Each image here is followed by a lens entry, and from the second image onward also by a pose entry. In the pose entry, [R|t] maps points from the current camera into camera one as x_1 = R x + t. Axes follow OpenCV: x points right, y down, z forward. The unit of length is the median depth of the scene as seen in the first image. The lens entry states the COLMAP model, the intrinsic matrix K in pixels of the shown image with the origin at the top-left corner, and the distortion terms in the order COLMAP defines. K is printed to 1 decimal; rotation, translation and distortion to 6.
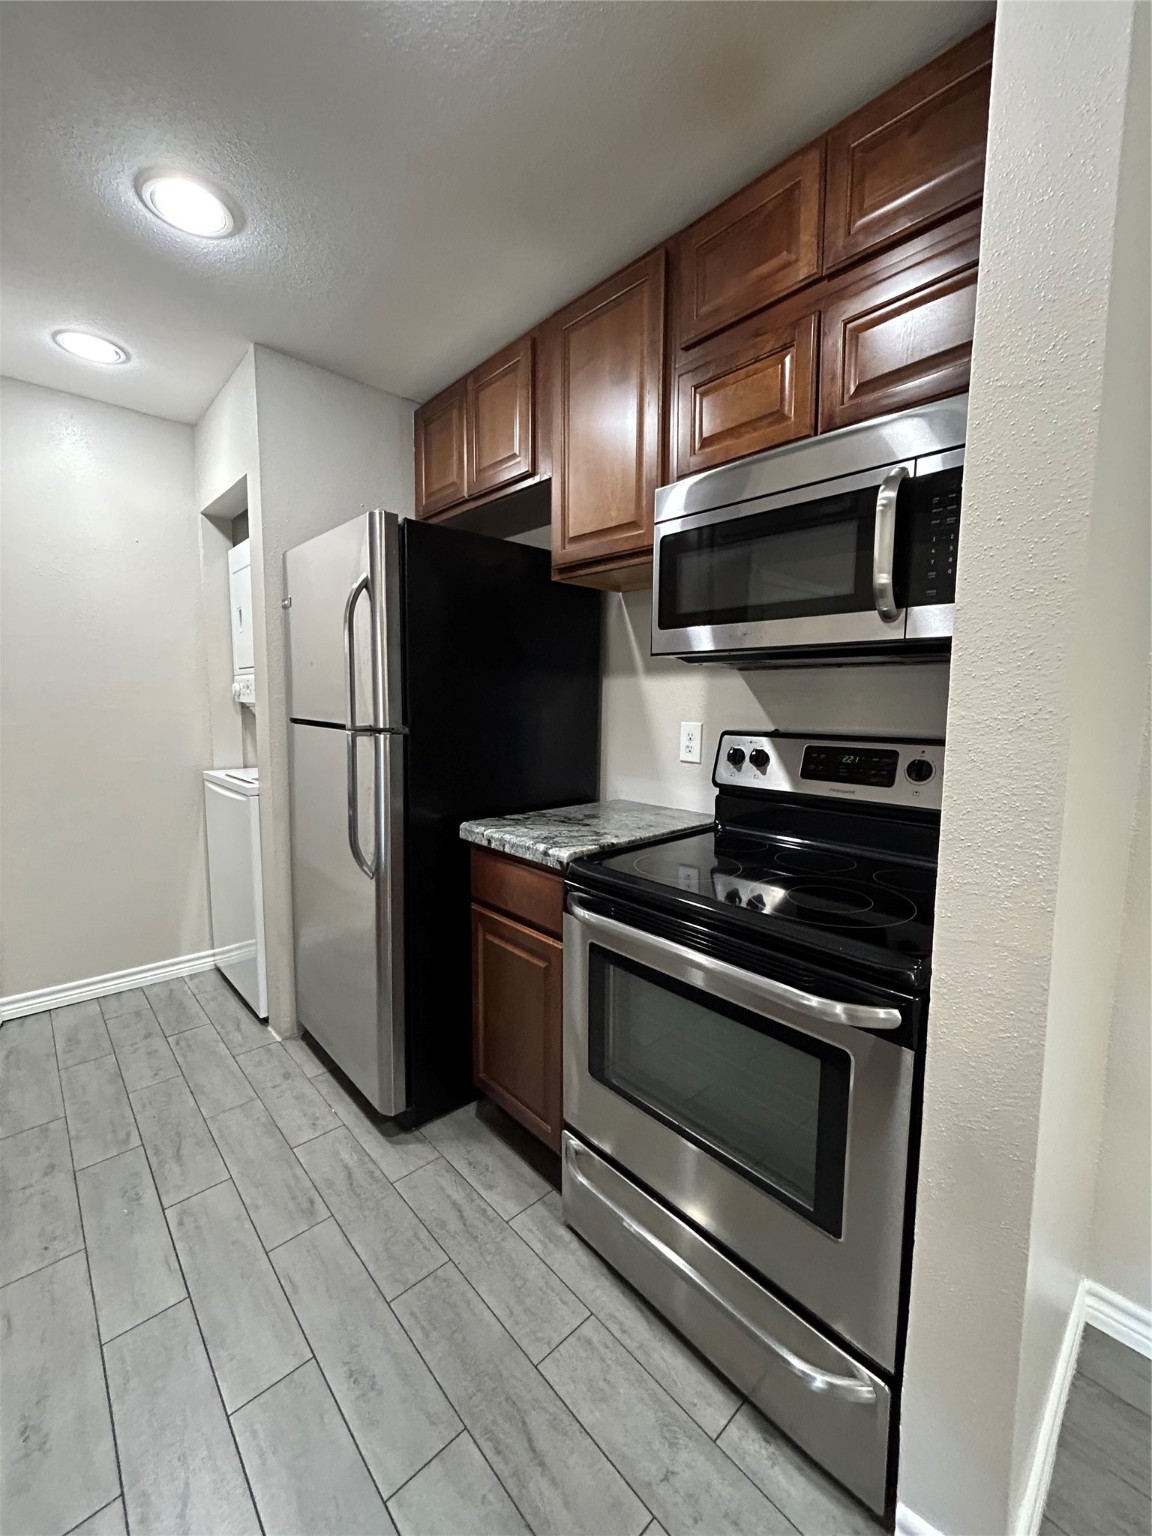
lens RADIAL K [[618.4, 0, 574.4], [0, 618.4, 769.4], [0, 0, 1]] dist [0.000147, 0.000156]
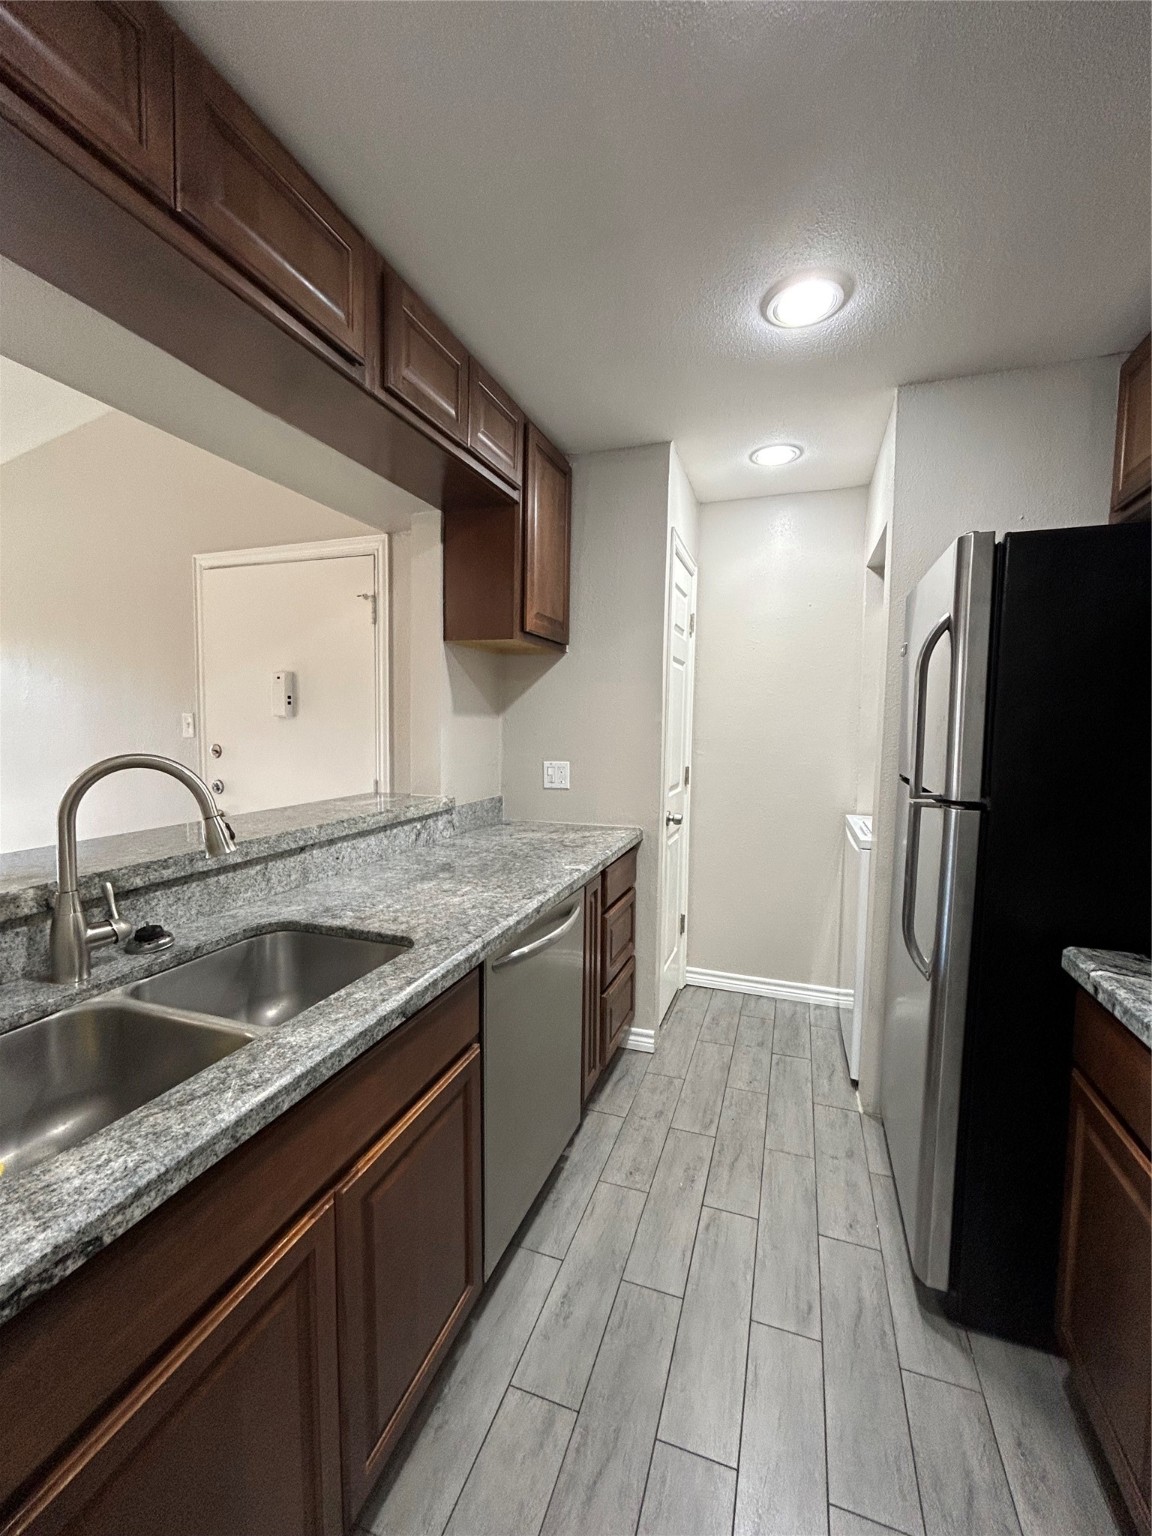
lens RADIAL K [[618.4, 0, 572.3], [0, 618.4, 769.5], [0, 0, 1]] dist [0.000147, 0.000156]
pose [[0.474052, 0.060310, -0.878429, 0.136840], [-0.106576, 0.994246, 0.010747, -0.053585], [0.874023, 0.088525, 0.477753, 0.154091]]
